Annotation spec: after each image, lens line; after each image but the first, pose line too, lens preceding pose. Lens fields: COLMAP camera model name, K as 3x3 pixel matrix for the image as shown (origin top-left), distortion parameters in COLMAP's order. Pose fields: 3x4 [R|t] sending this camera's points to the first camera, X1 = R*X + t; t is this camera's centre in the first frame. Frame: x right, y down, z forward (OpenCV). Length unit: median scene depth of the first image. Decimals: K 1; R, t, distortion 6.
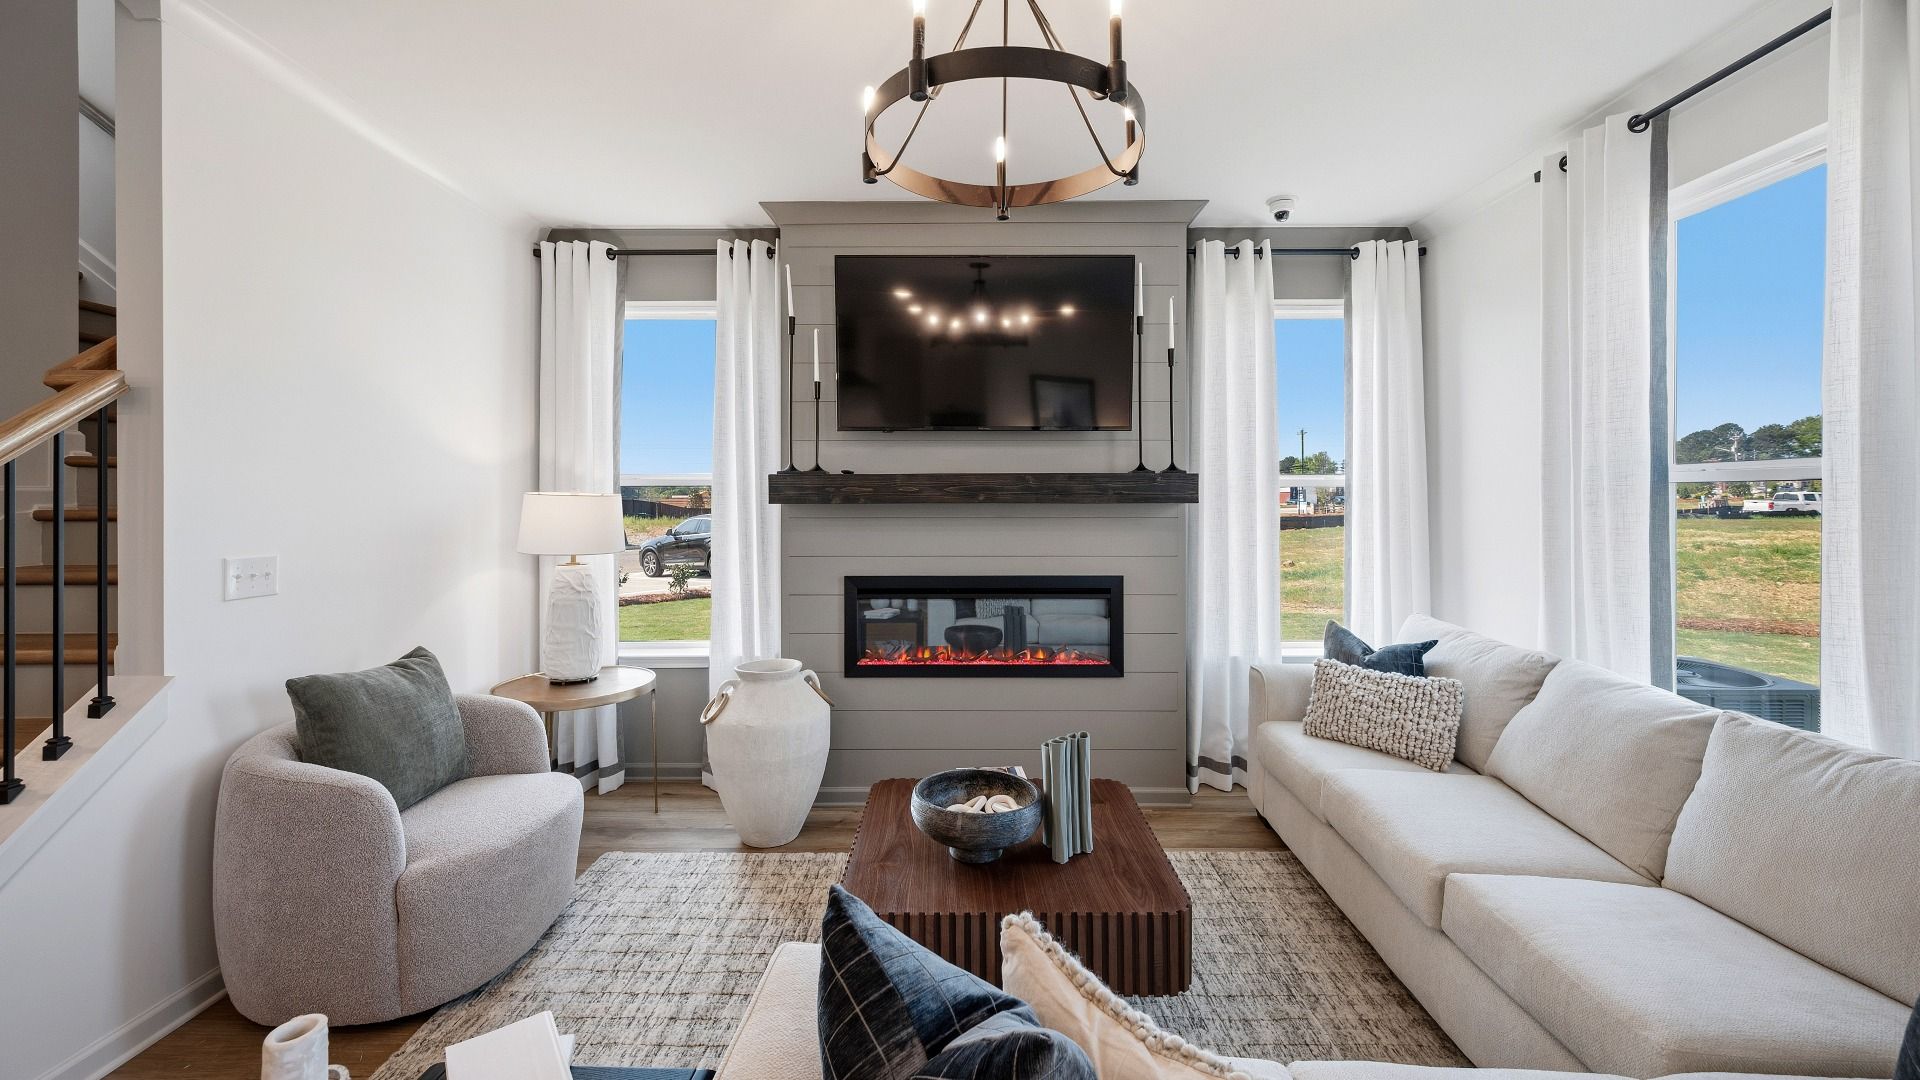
lens RADIAL K [[768.0, 0, 938.6], [0, 768.0, 502.1], [0, 0, 1]] dist [-0.002722, 0.001262]
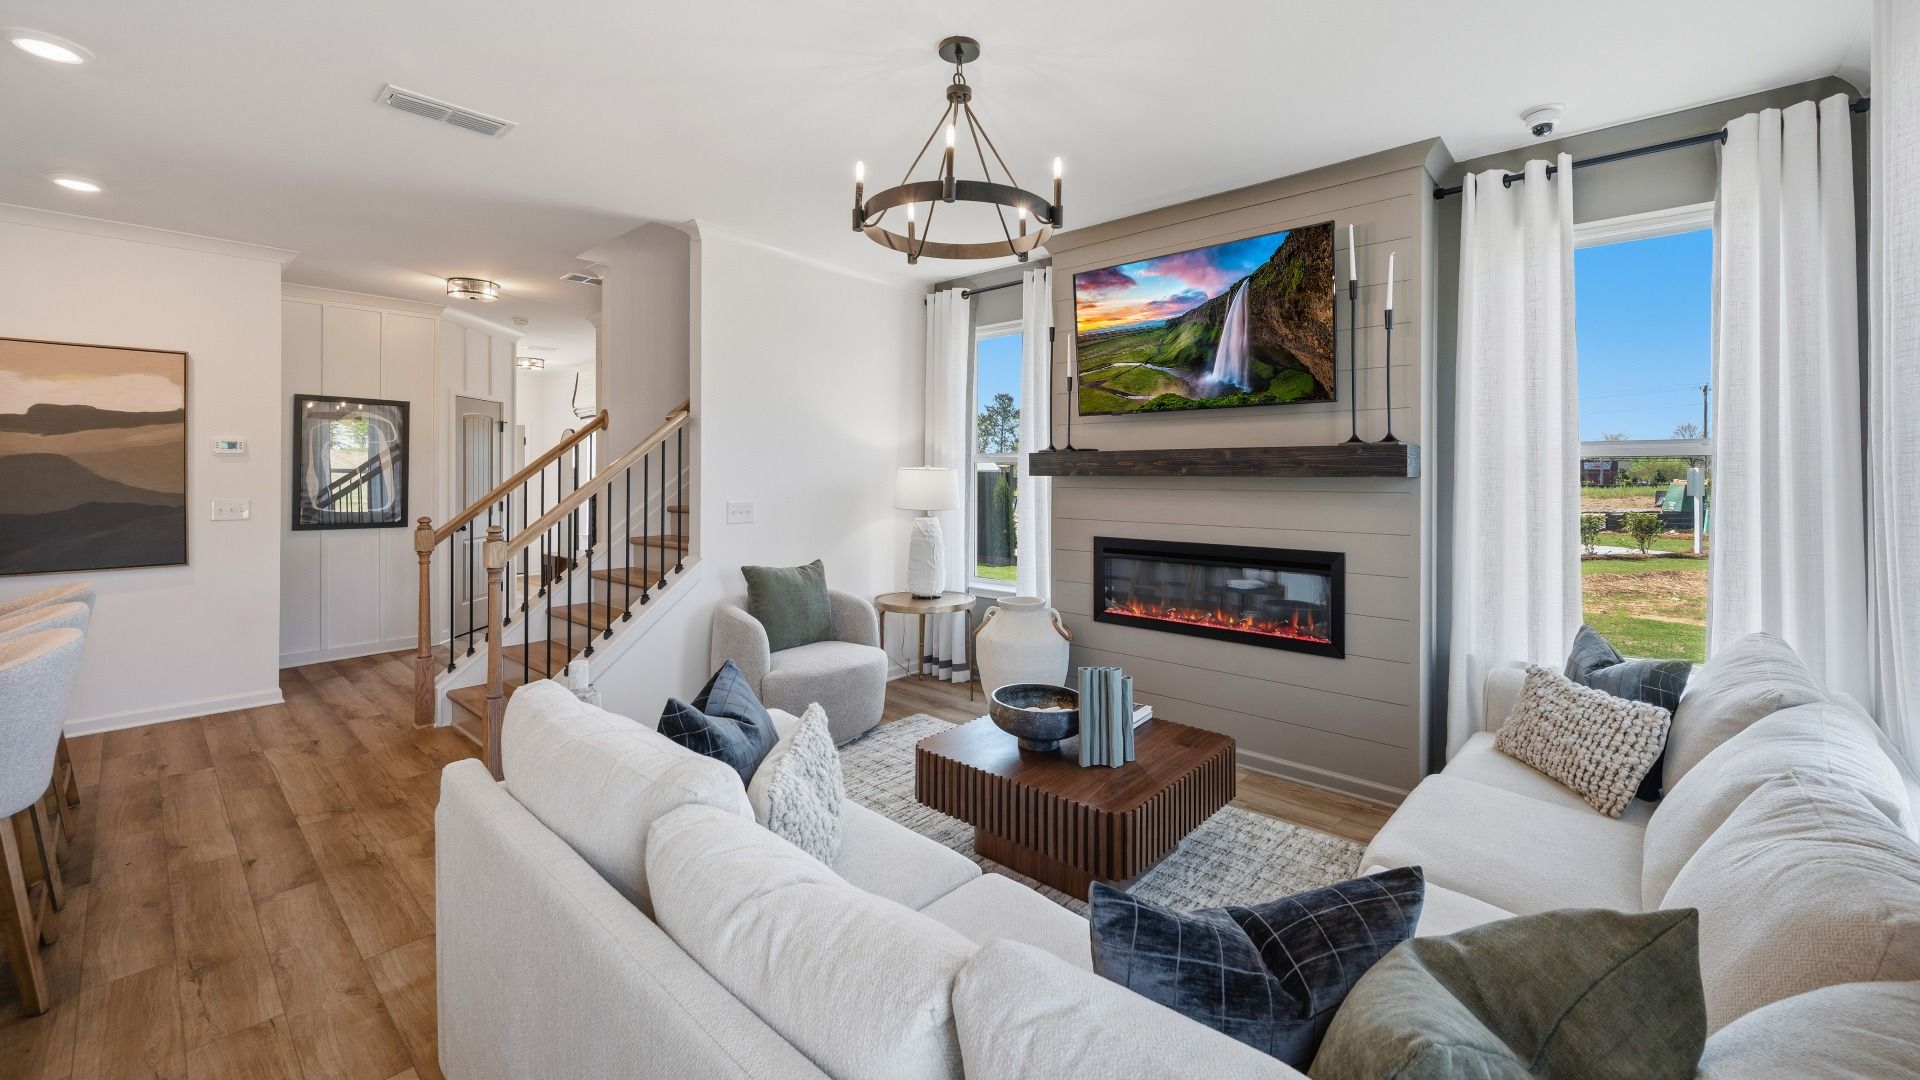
lens RADIAL K [[768.0, 0, 953.5], [0, 768.0, 475.1], [0, 0, 1]] dist [-0.002722, 0.001262]
pose [[0.736472, 0.003167, -0.676460, 0.509772], [-0.005654, 0.999983, -0.001474, 0.003026], [0.676444, 0.004910, 0.736478, -0.032123]]
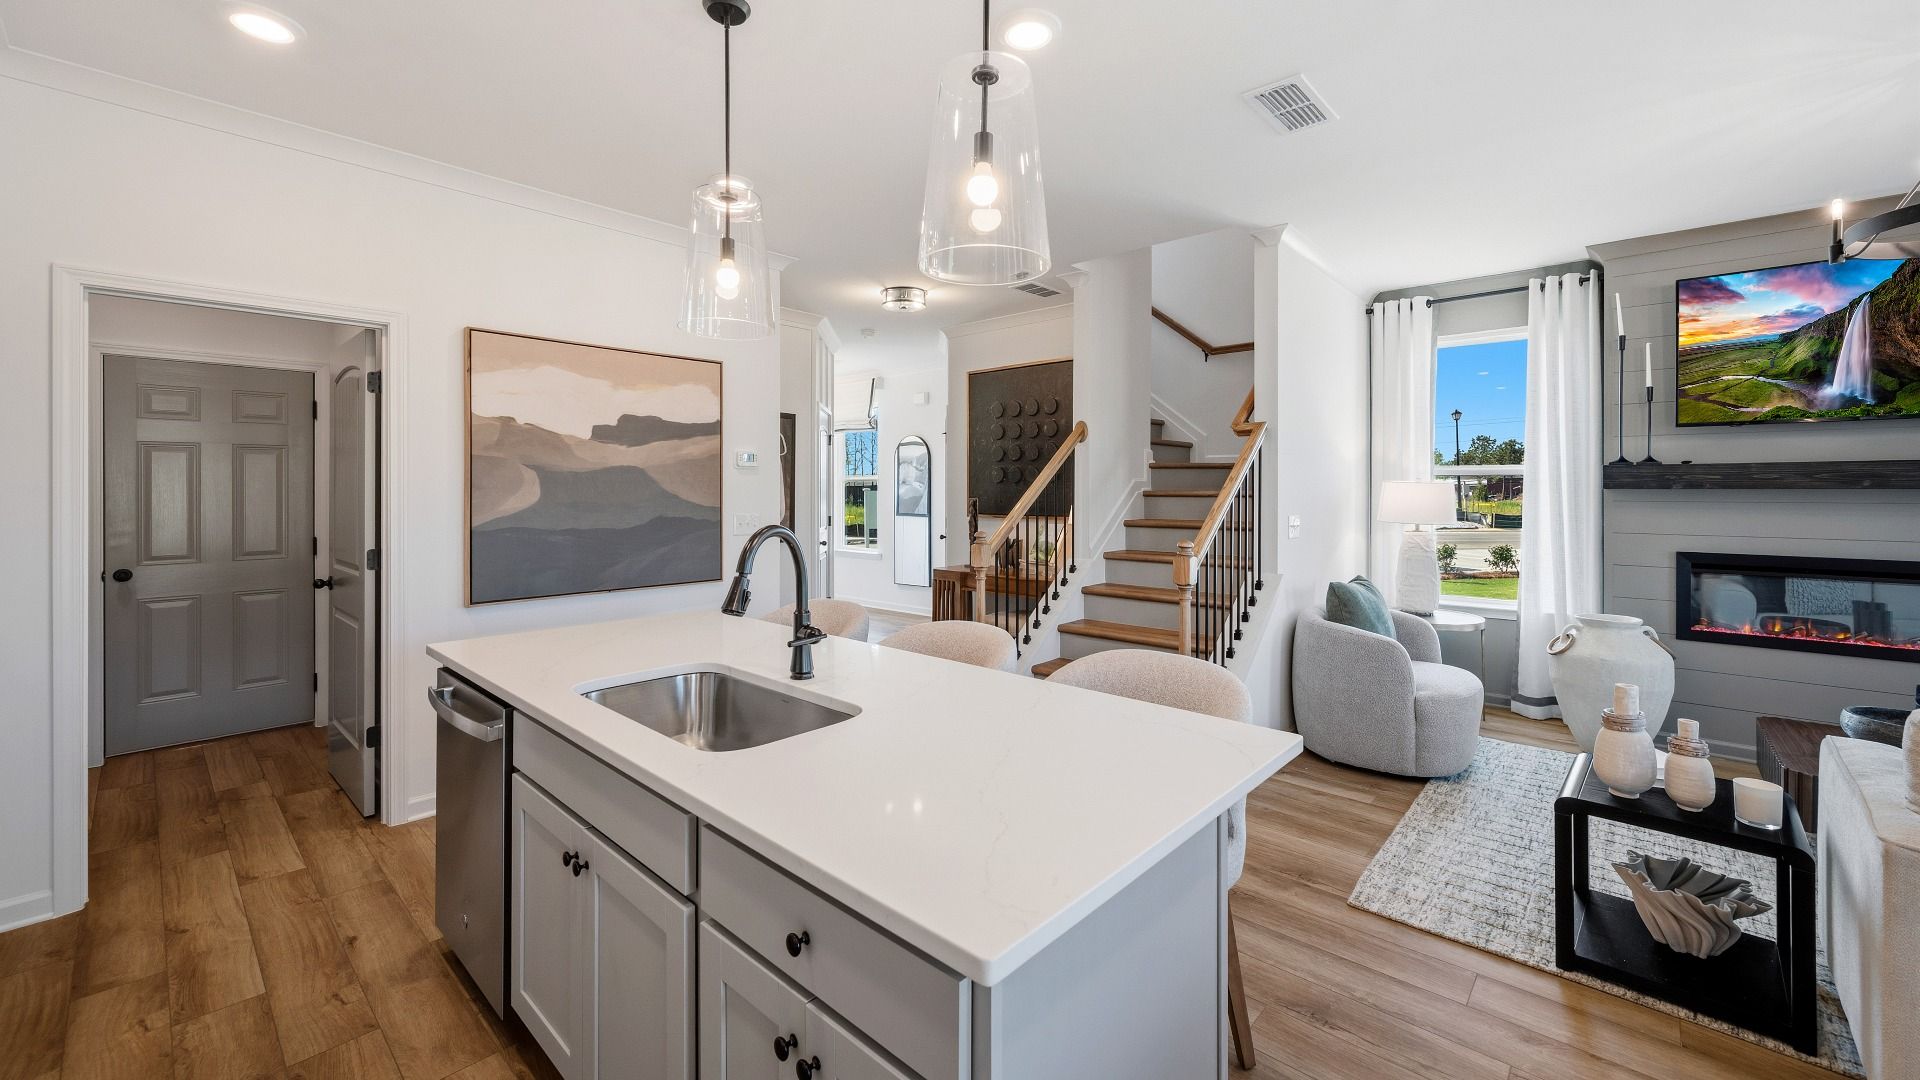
lens RADIAL K [[768.0, 0, 946.1], [0, 768.0, 479.9], [0, 0, 1]] dist [-0.002722, 0.001262]
pose [[0.758887, -0.005595, -0.651198, -0.231980], [-0.004131, 0.999902, -0.013404, 0.010246], [0.651209, 0.012862, 0.758789, -0.675207]]
